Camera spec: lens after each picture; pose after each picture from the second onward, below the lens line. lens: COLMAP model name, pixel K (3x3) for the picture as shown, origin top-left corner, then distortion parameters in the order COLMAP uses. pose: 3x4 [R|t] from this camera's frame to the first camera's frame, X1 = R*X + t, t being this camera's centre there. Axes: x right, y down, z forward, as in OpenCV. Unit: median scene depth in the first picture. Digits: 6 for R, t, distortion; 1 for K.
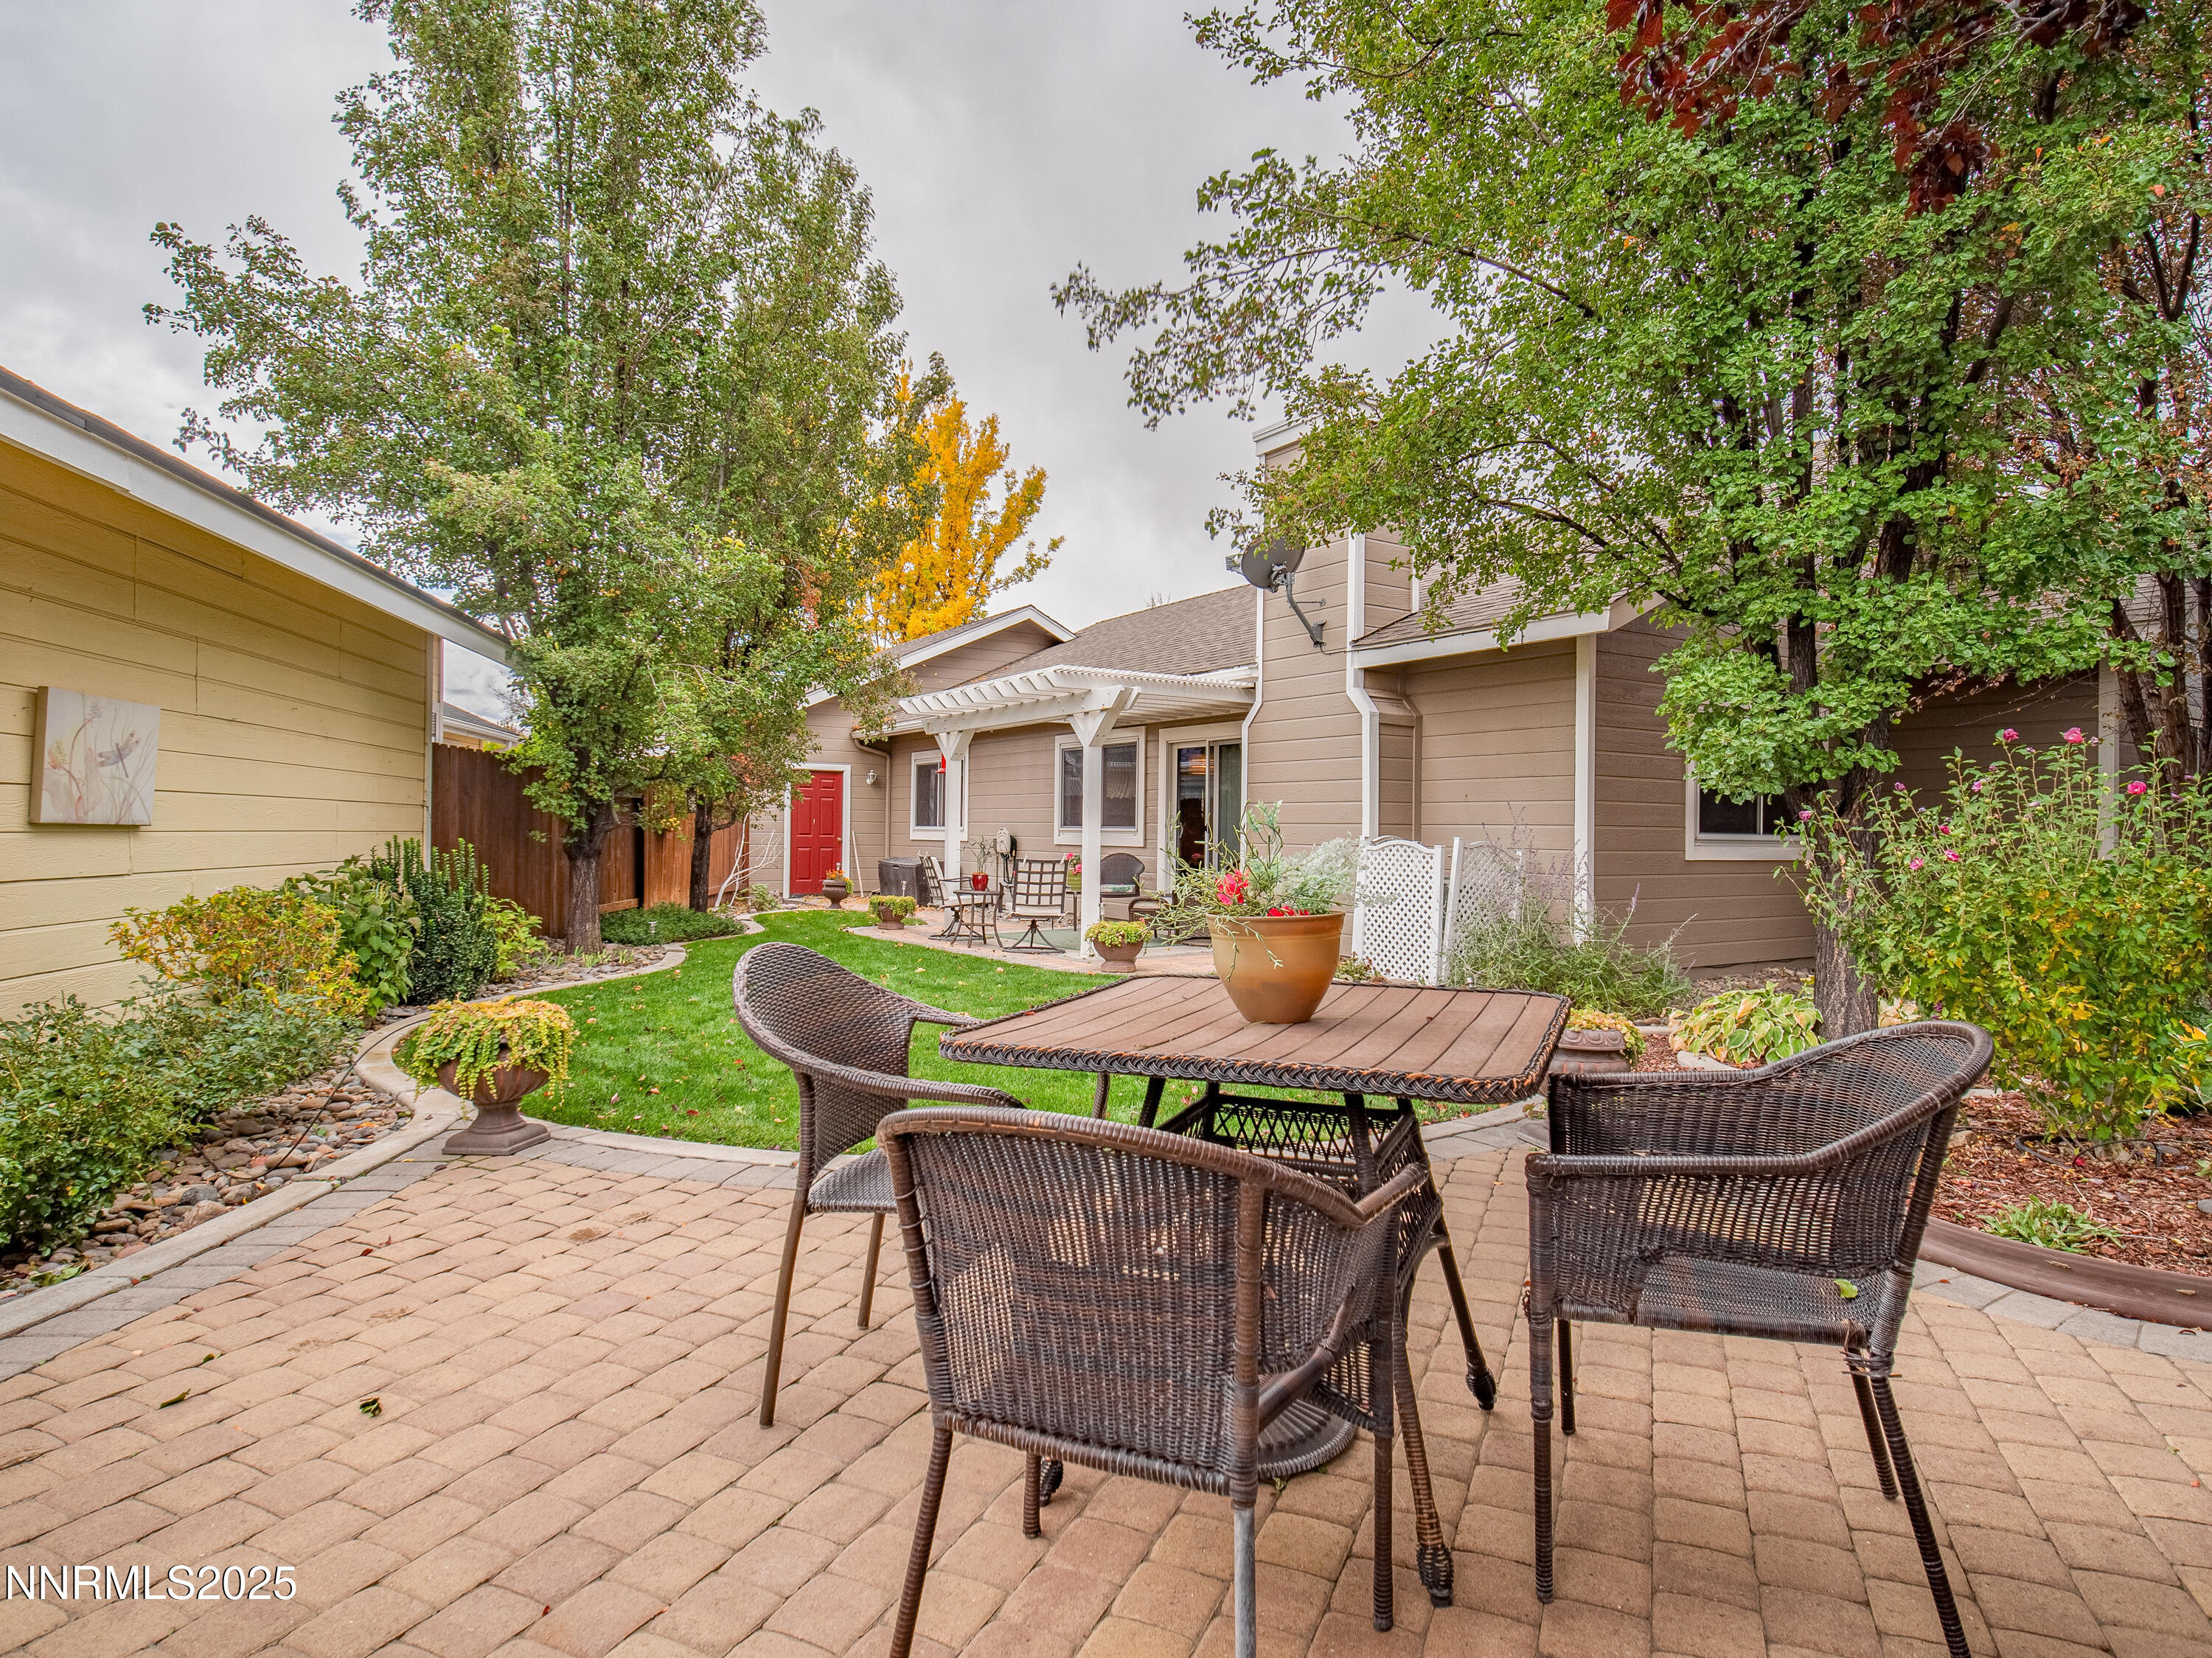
lens RADIAL K [[1207.3, 0, 1108.5], [0, 1207.3, 826.8], [0, 0, 1]] dist [0.002780, -0.005671]
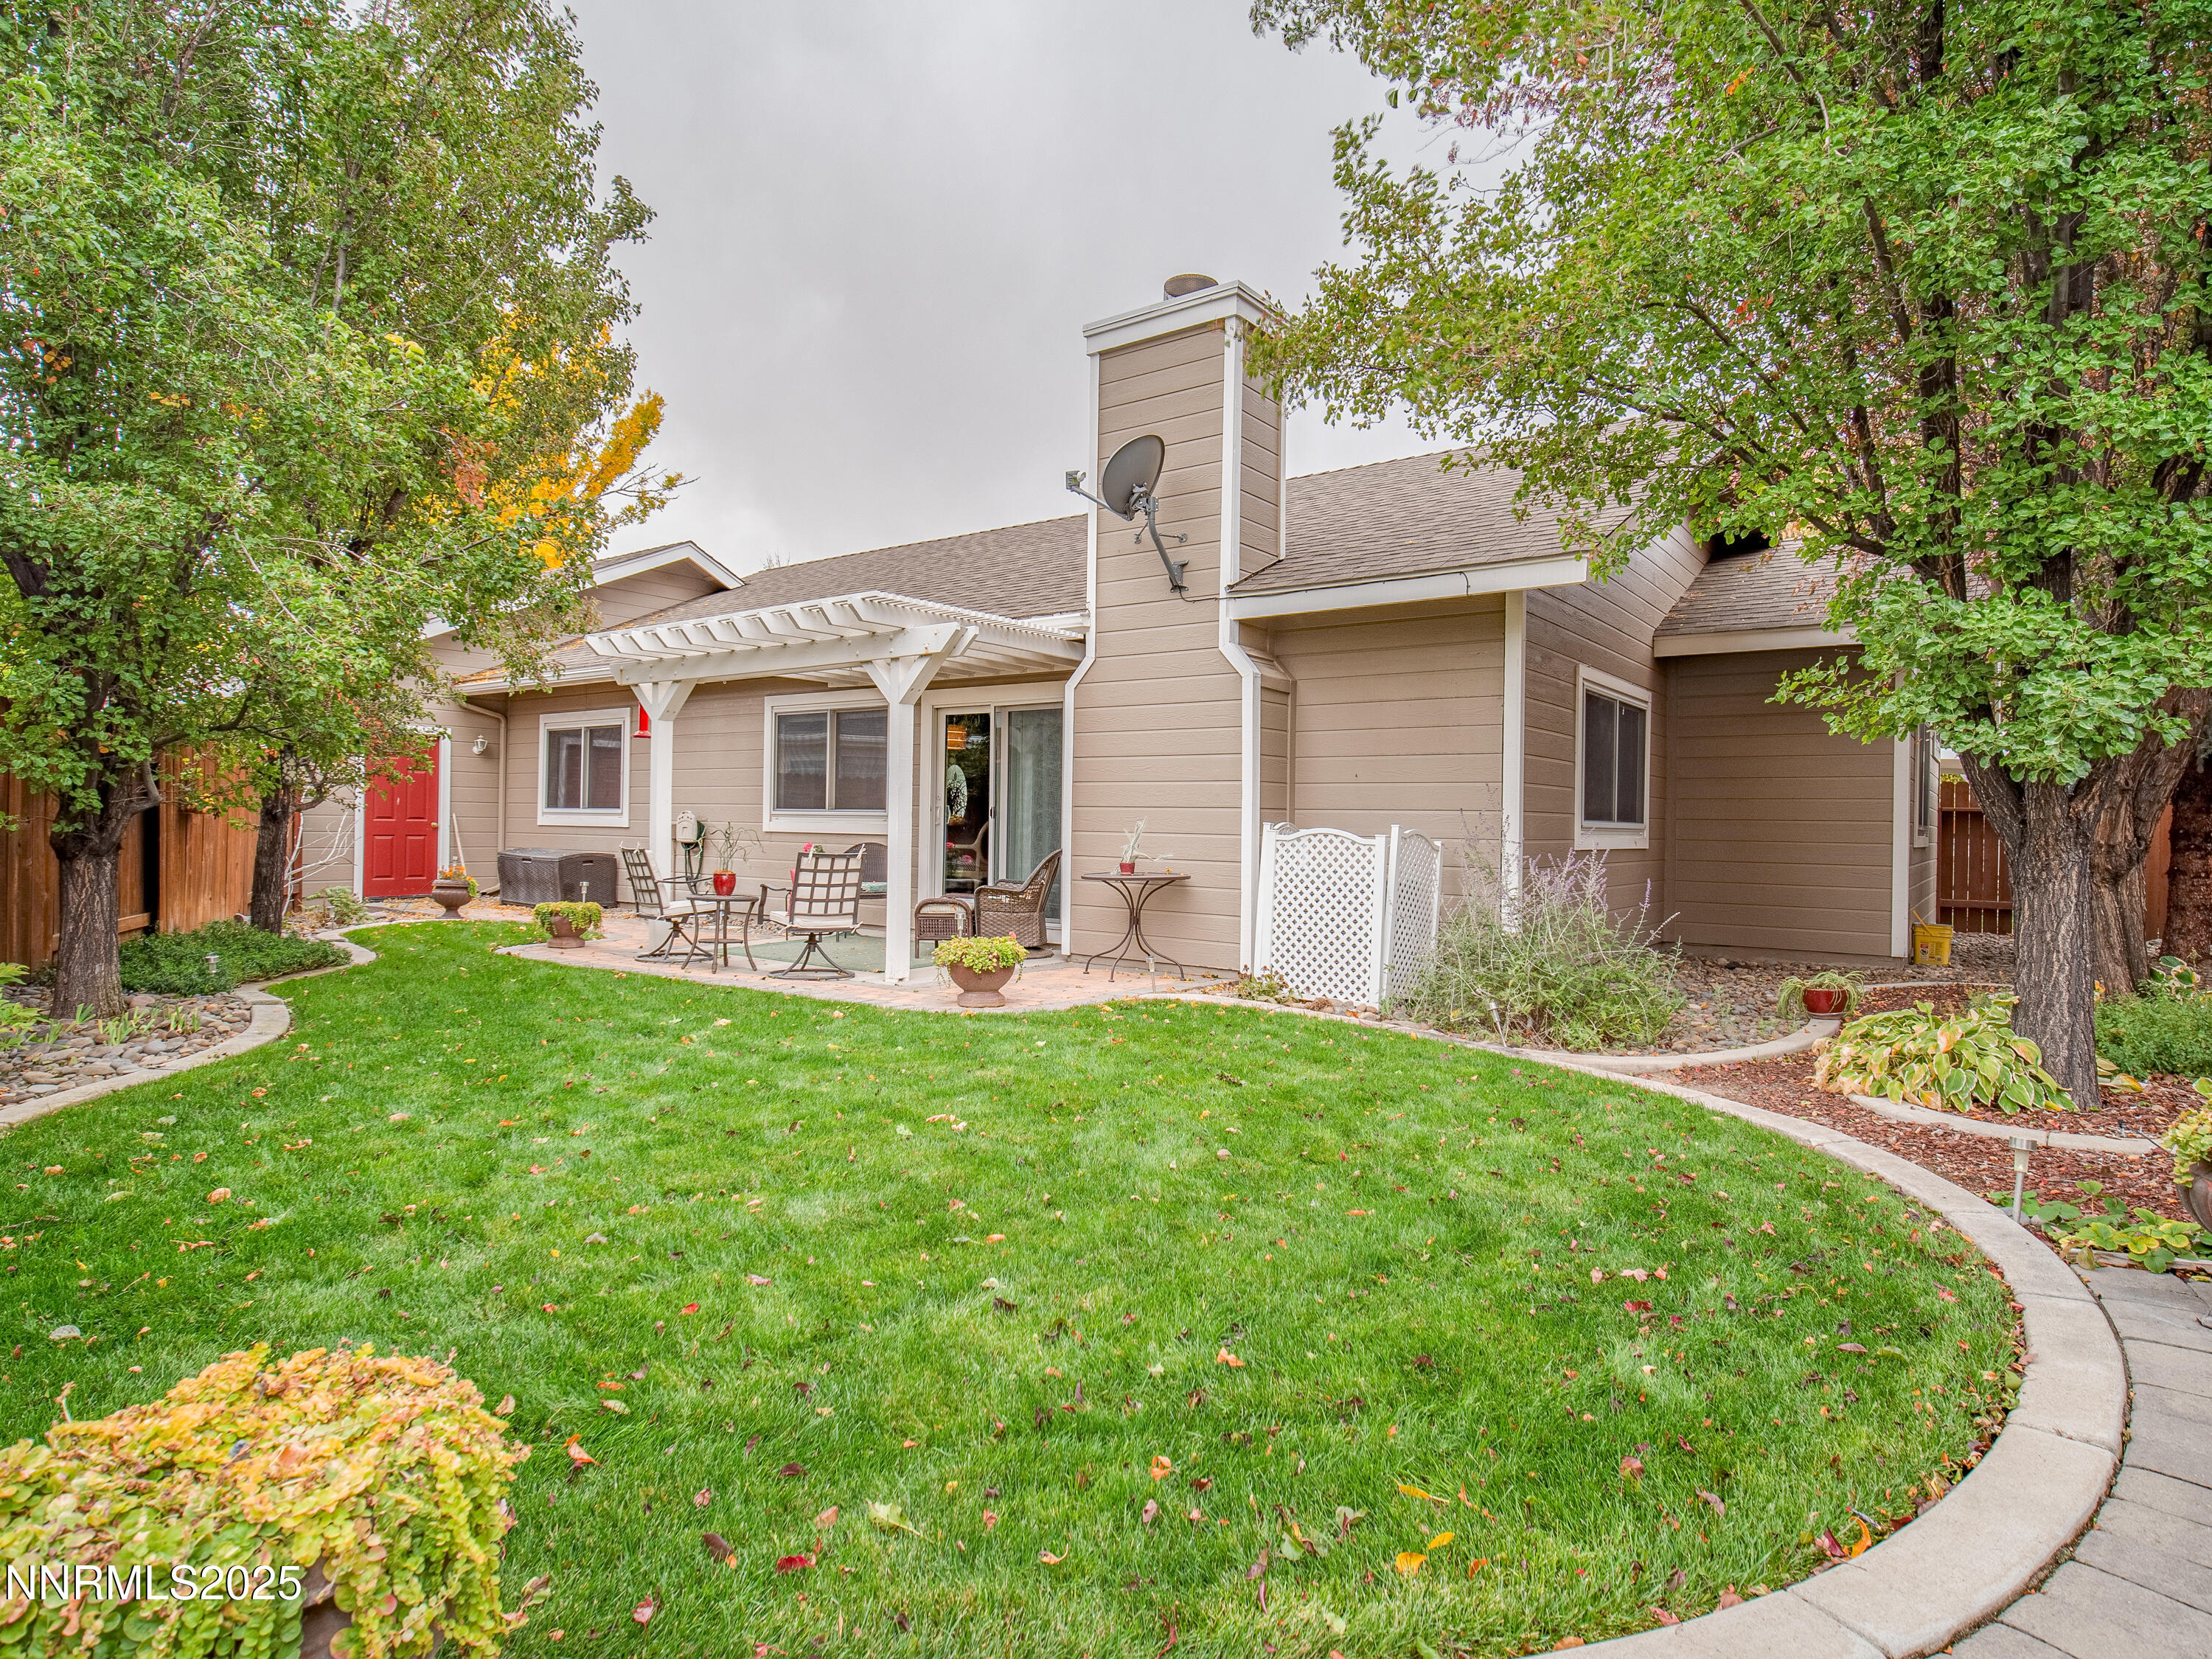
lens RADIAL K [[1207.4, 0, 1103.7], [0, 1207.4, 828.3], [0, 0, 1]] dist [0.002780, -0.005671]
pose [[0.939946, 0.000626, 0.341321, -0.150736], [-0.005329, 0.999903, 0.012842, 0.001054], [-0.341280, -0.013890, 0.939859, 0.239869]]
